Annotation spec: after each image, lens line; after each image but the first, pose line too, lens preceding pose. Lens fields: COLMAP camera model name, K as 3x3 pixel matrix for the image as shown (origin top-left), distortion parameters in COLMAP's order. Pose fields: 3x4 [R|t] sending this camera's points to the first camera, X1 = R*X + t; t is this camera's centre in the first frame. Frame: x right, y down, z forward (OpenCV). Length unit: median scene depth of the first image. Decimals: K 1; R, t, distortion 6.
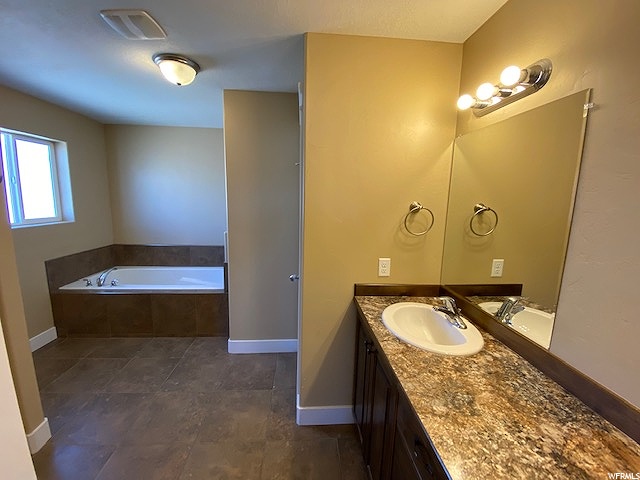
lens RADIAL K [[260.9, 0, 319.5], [0, 260.9, 238.1], [0, 0, 1]] dist [-0.001320, -0.001753]
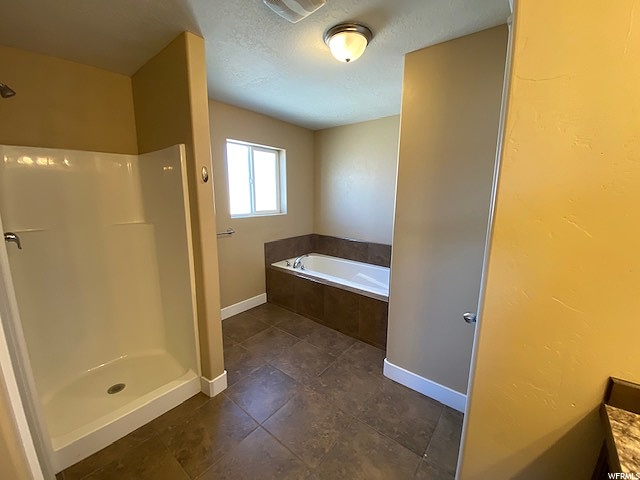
lens RADIAL K [[260.9, 0, 317.0], [0, 260.9, 236.2], [0, 0, 1]] dist [-0.001320, -0.001753]
pose [[0.734503, 0.096081, -0.671769, 0.019582], [-0.095115, 0.994730, 0.038275, -0.017546], [0.671906, 0.035782, 0.739771, 0.196908]]
